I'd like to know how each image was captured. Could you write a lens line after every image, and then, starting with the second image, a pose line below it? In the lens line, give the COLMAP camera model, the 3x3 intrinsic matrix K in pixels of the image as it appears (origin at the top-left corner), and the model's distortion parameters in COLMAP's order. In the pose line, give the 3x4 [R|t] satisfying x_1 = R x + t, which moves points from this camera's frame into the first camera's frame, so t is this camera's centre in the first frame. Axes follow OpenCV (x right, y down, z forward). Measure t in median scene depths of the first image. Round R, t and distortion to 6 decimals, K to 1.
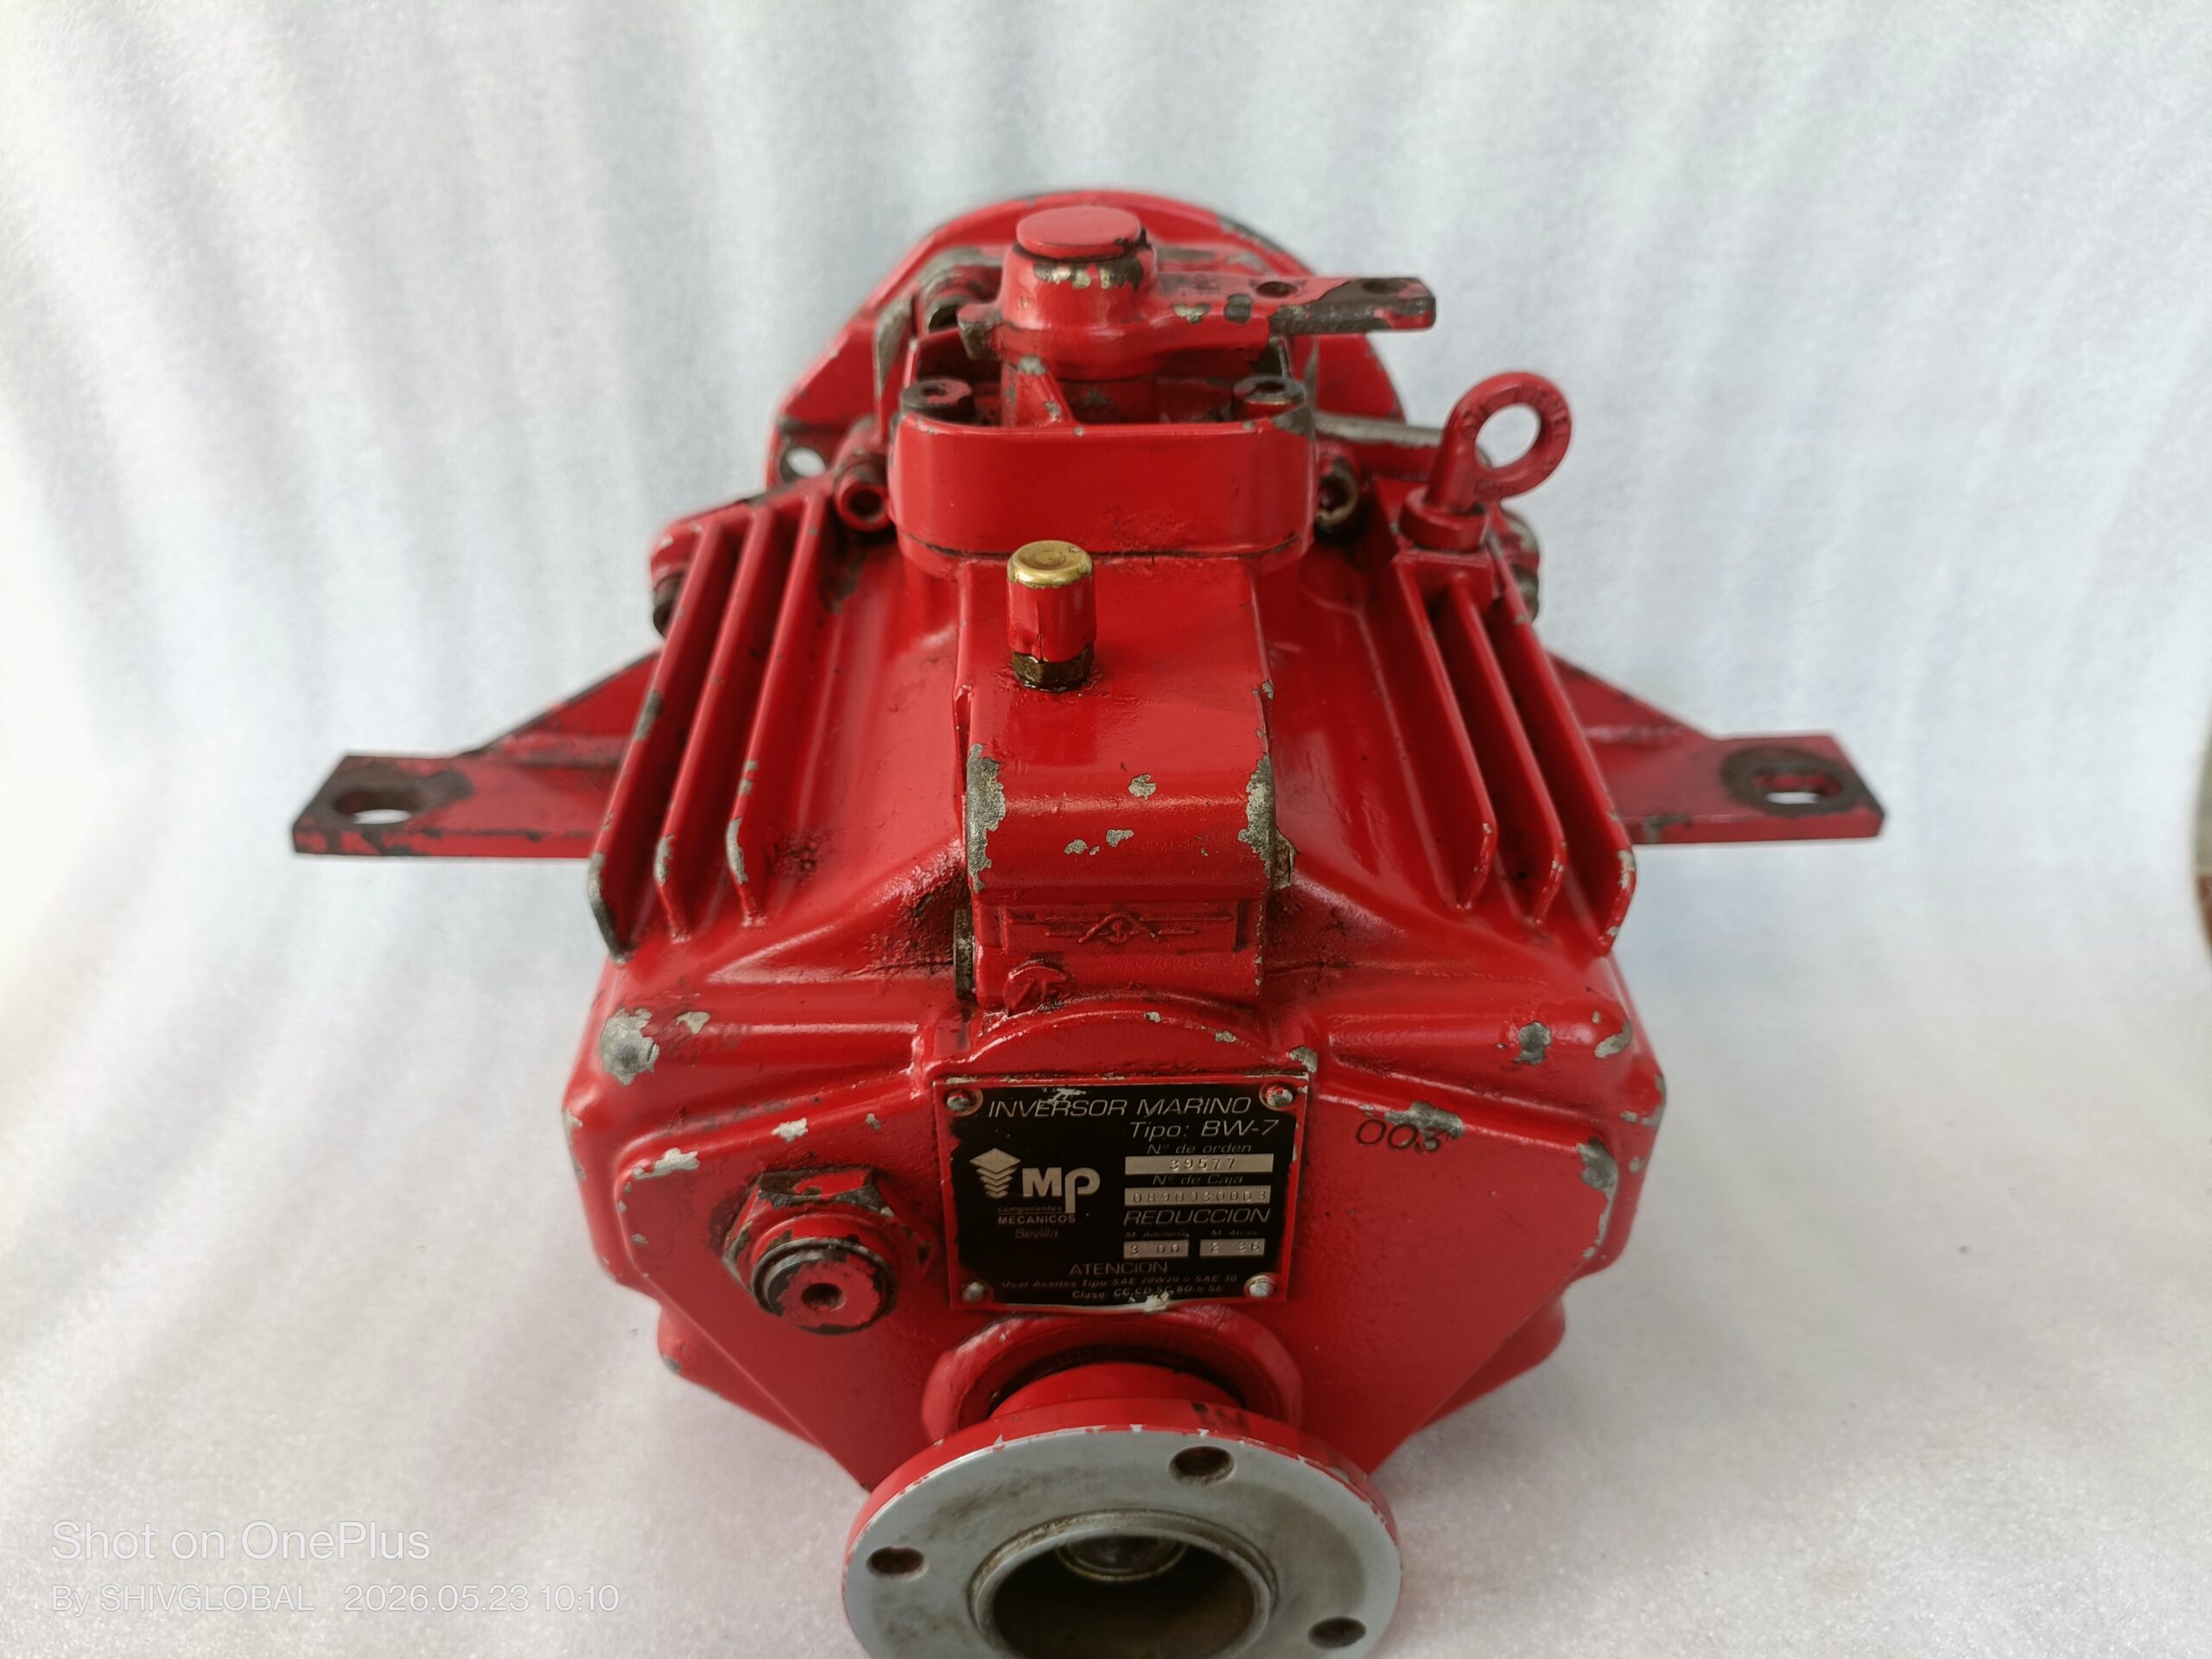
lens RADIAL K [[1681.7, 0, 1106.0], [0, 1681.7, 829.5], [0, 0, 1]] dist [0.001186, -0.005366]
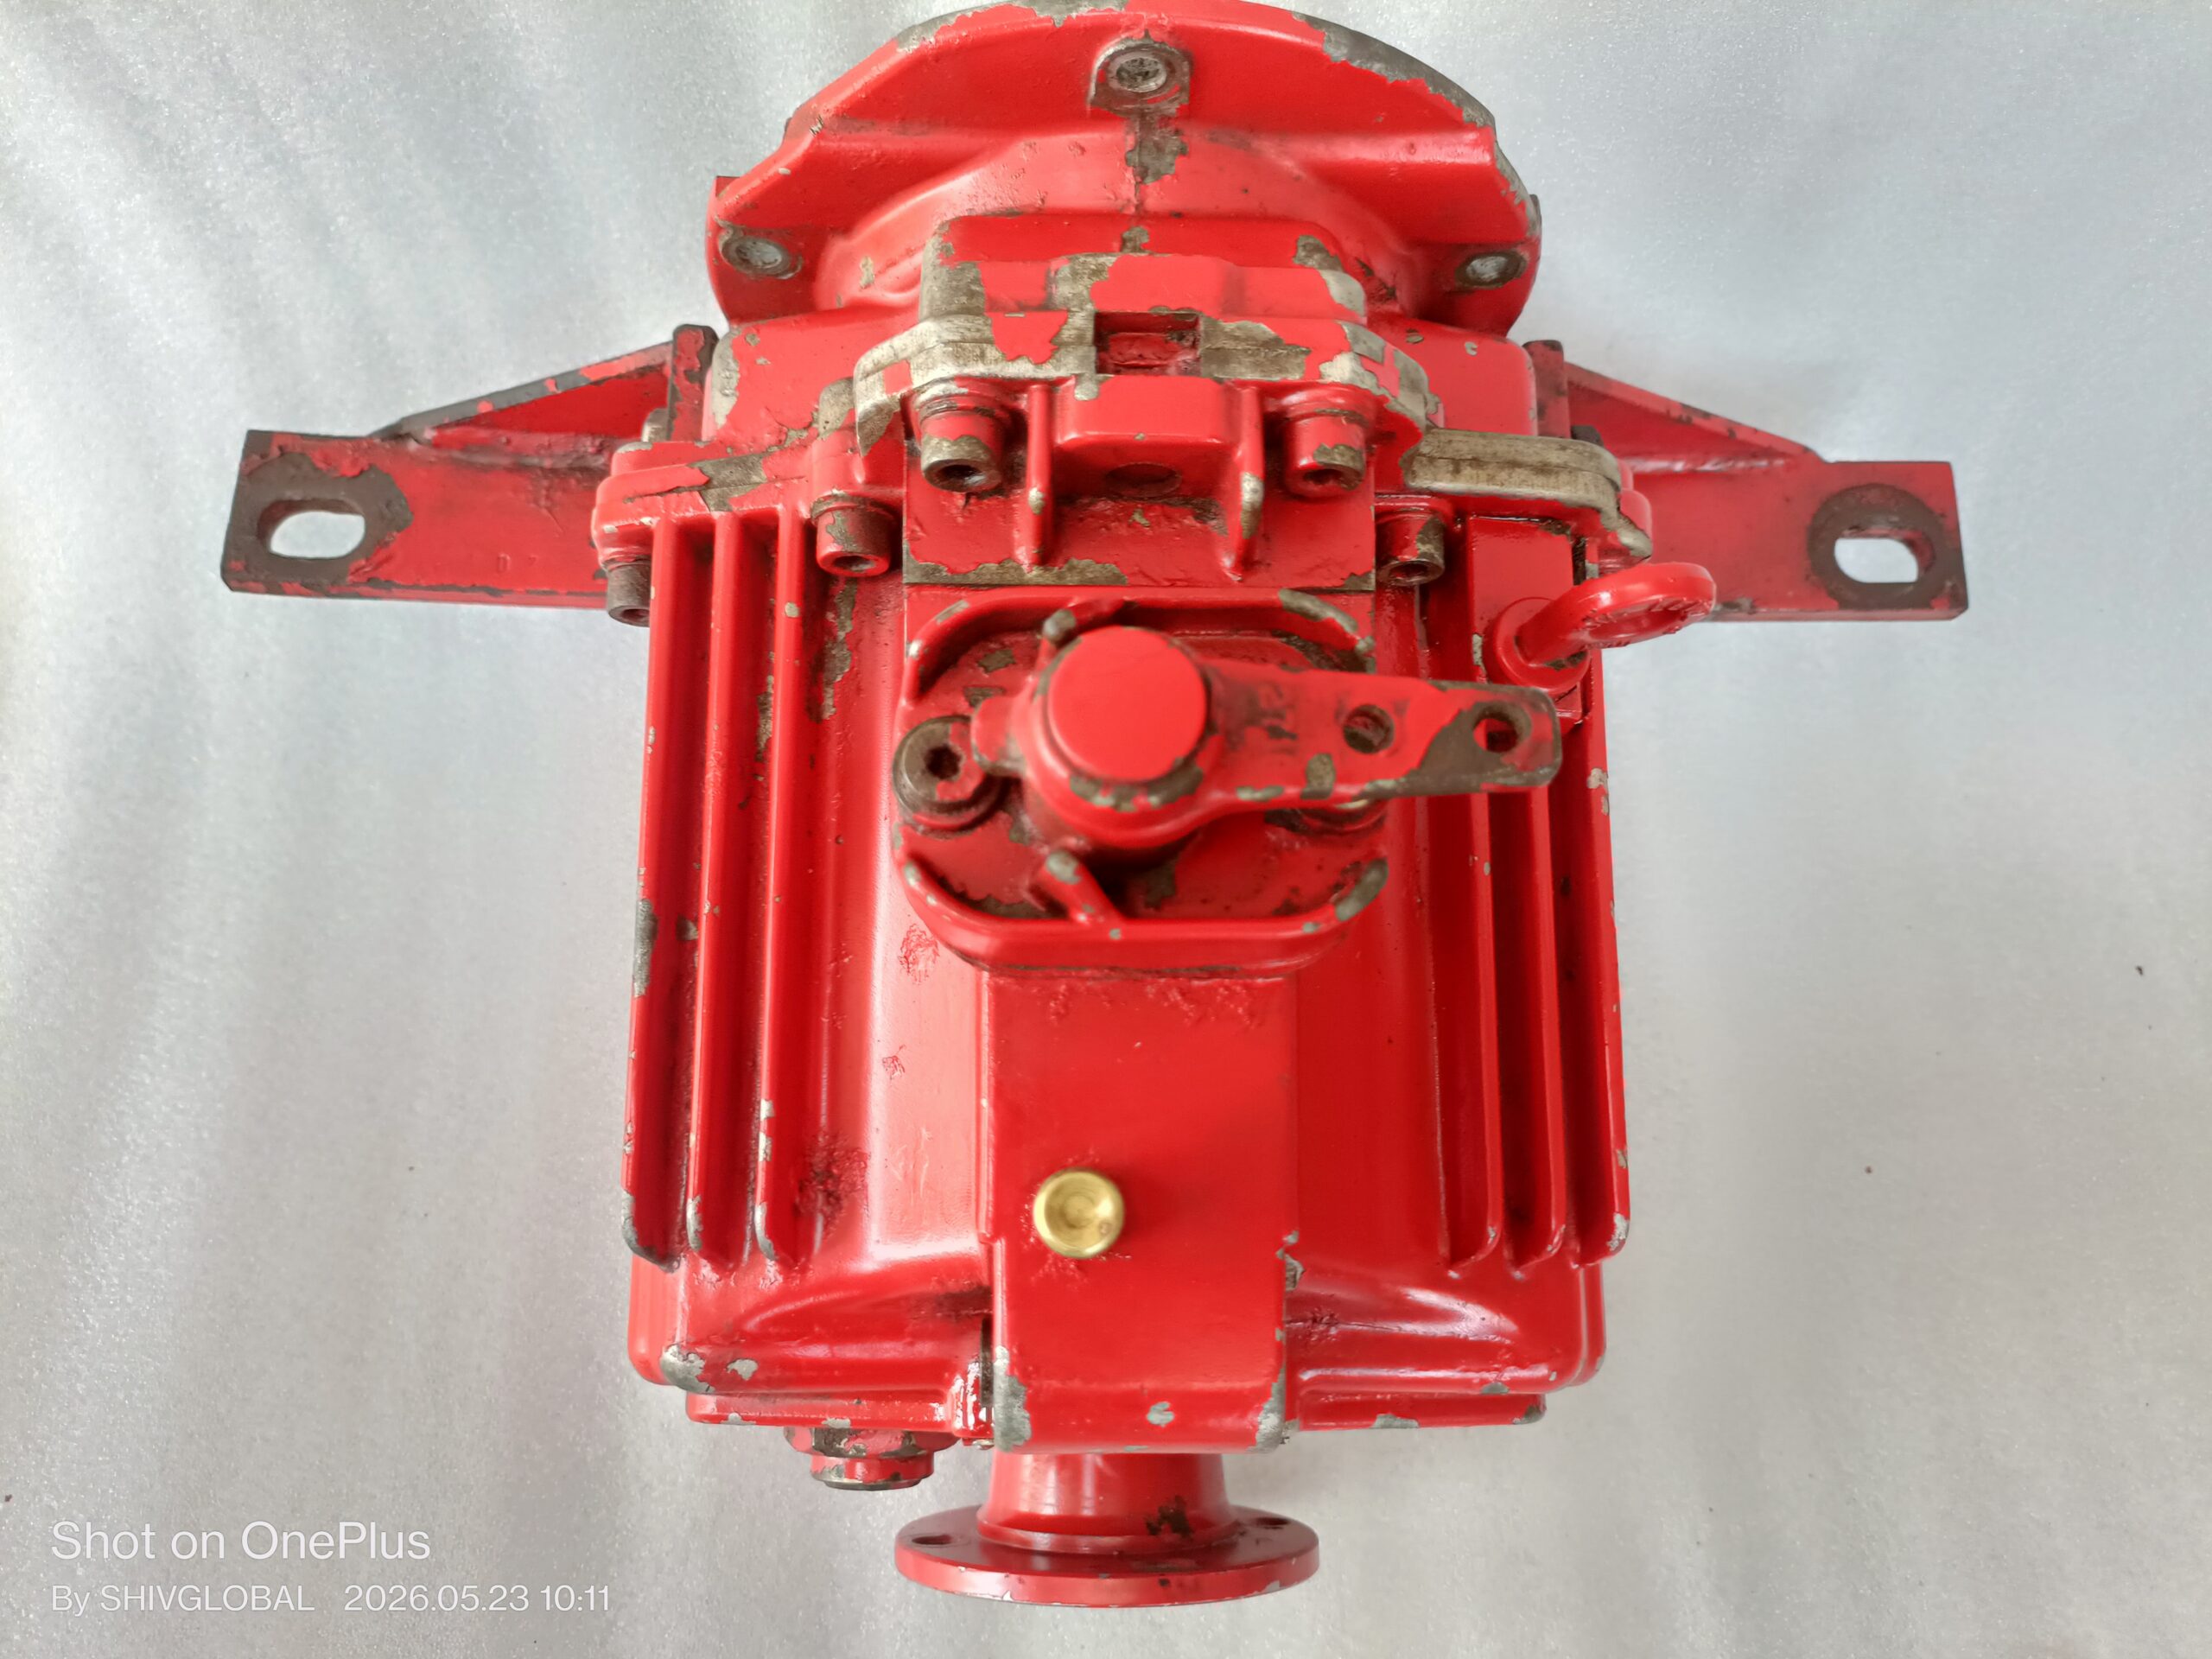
lens RADIAL K [[1657.4, 0, 1106.0], [0, 1657.4, 829.5], [0, 0, 1]] dist [0.017713, 0.001596]
pose [[0.999038, 0.035325, 0.025986, -0.046733], [-0.043732, 0.758412, 0.650307, -0.860478], [0.003264, -0.650817, 0.759227, 0.396148]]
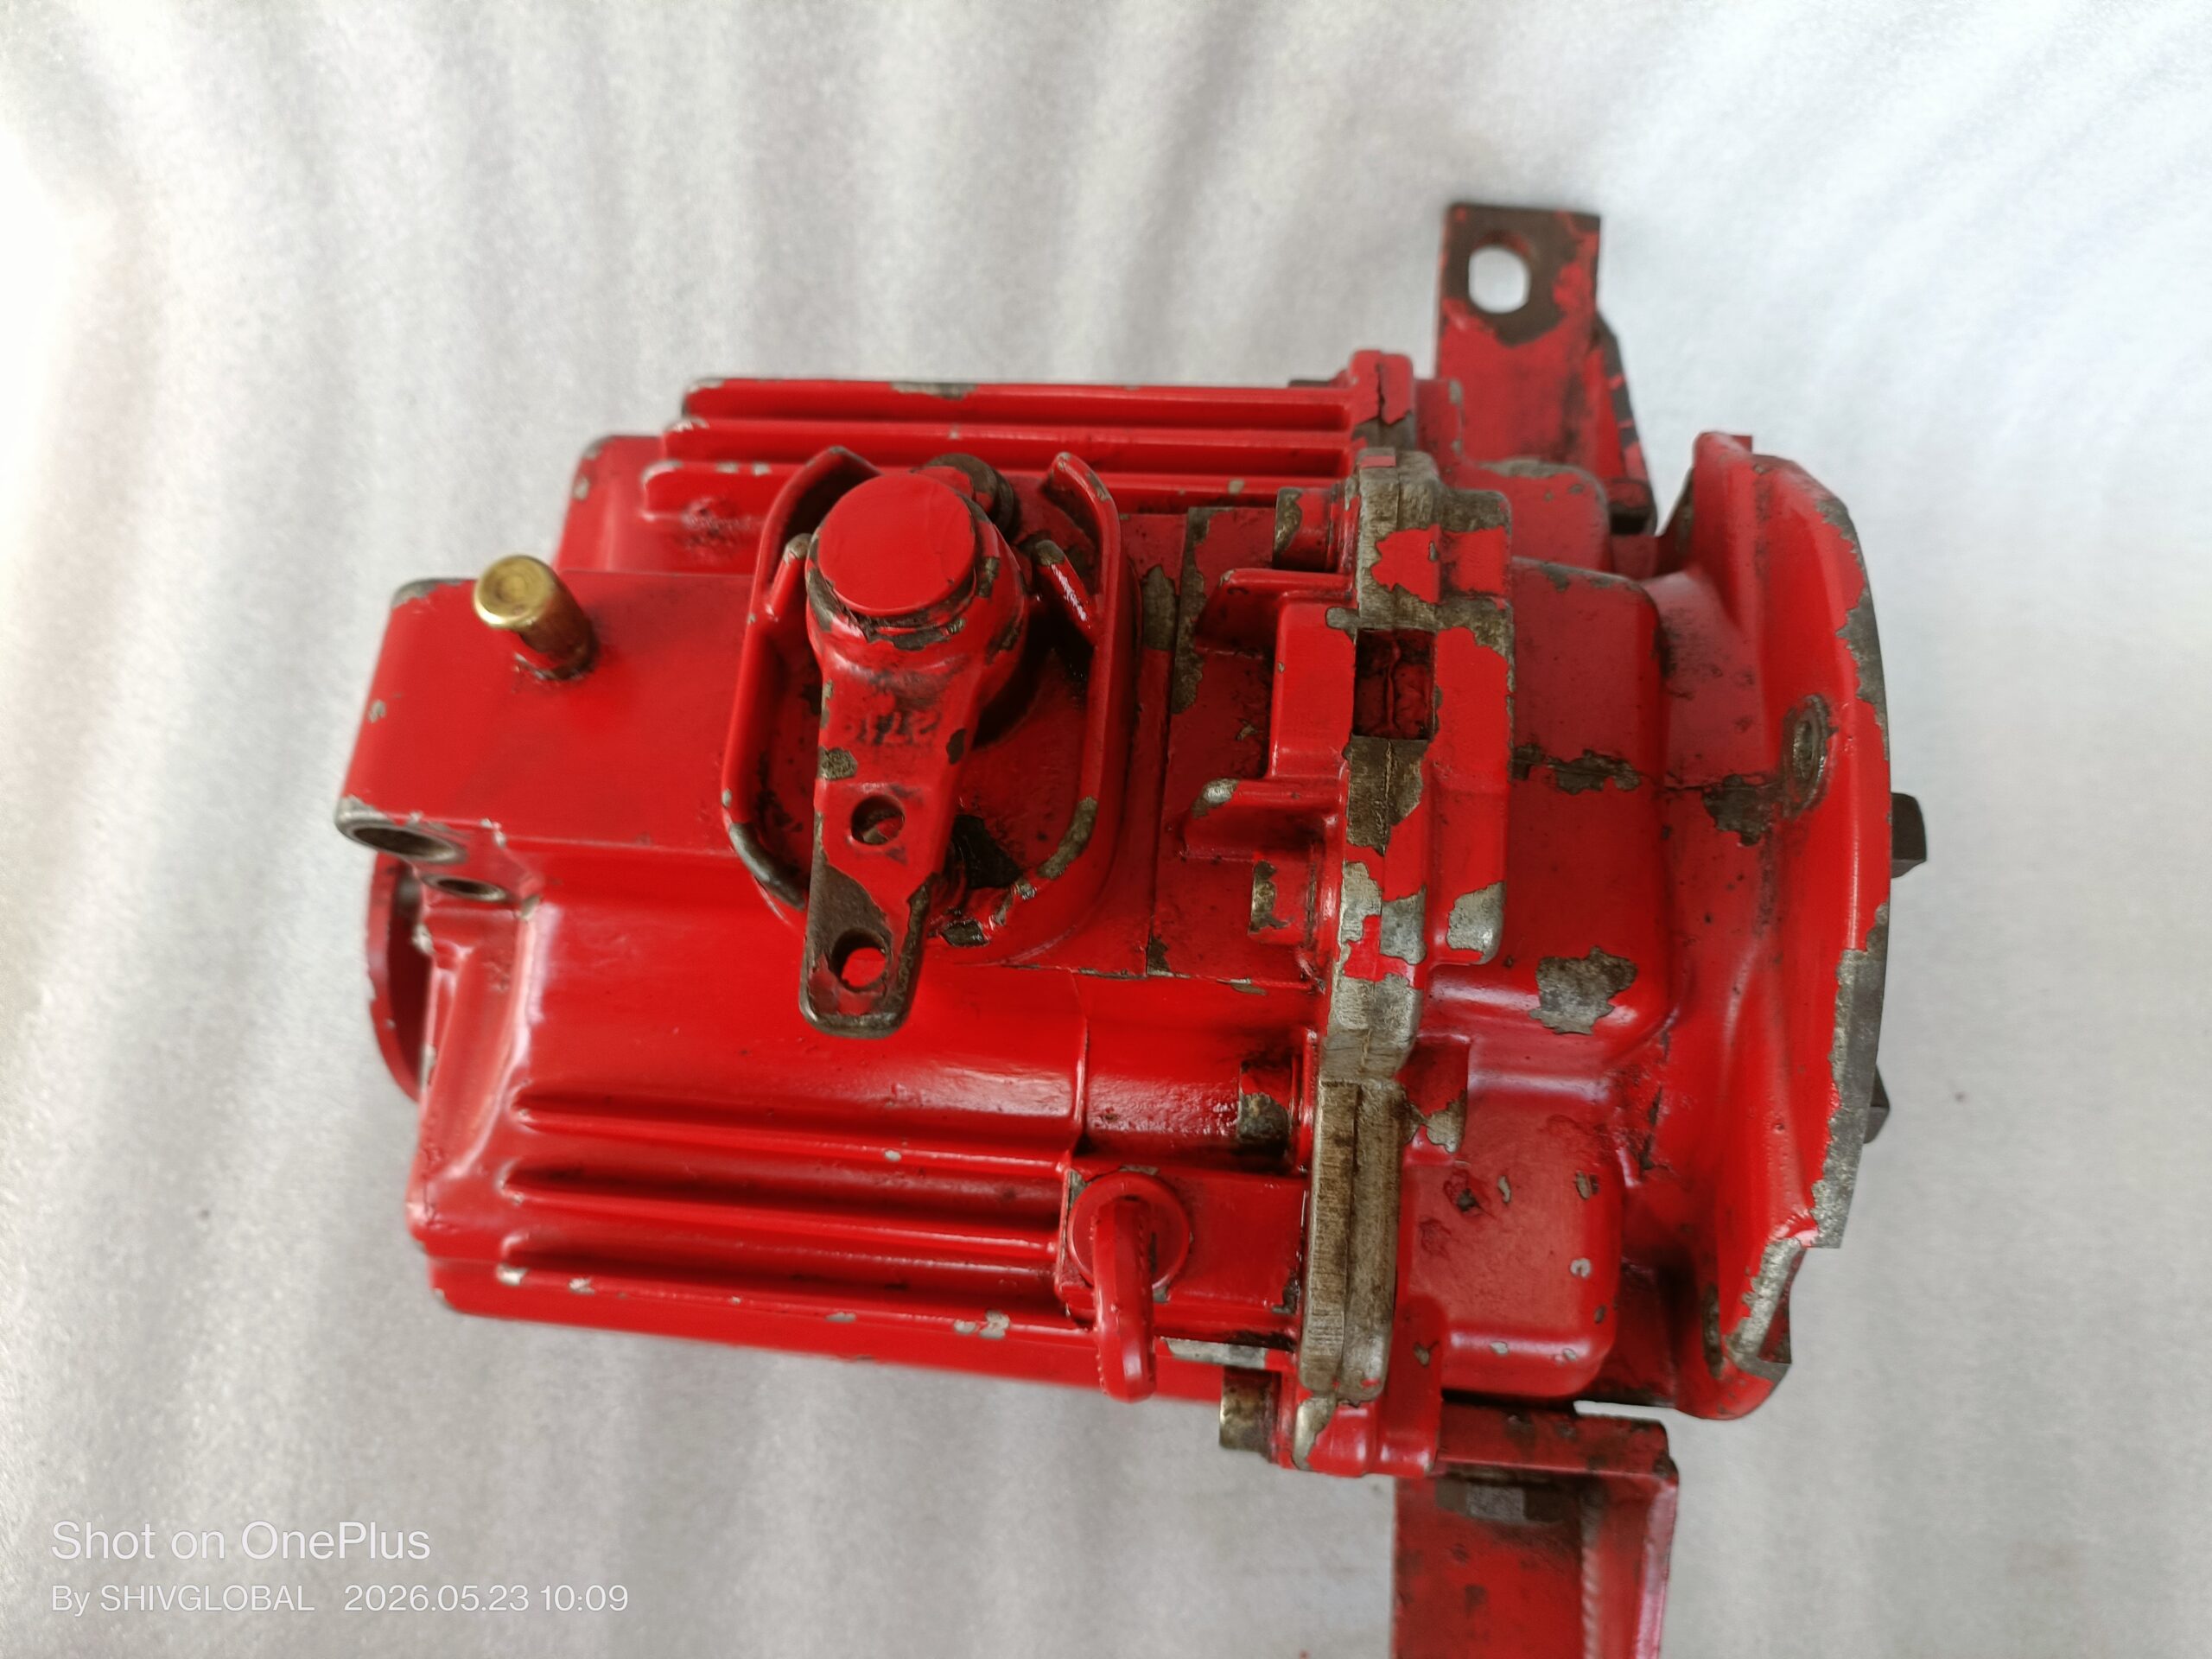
lens RADIAL K [[1681.7, 0, 1106.0], [0, 1681.7, 829.5], [0, 0, 1]] dist [0.001186, -0.005366]
pose [[-0.115168, 0.934171, -0.337730, 0.374309], [-0.533753, 0.228544, 0.814172, -1.058966], [0.837762, 0.274030, 0.472295, 0.798427]]
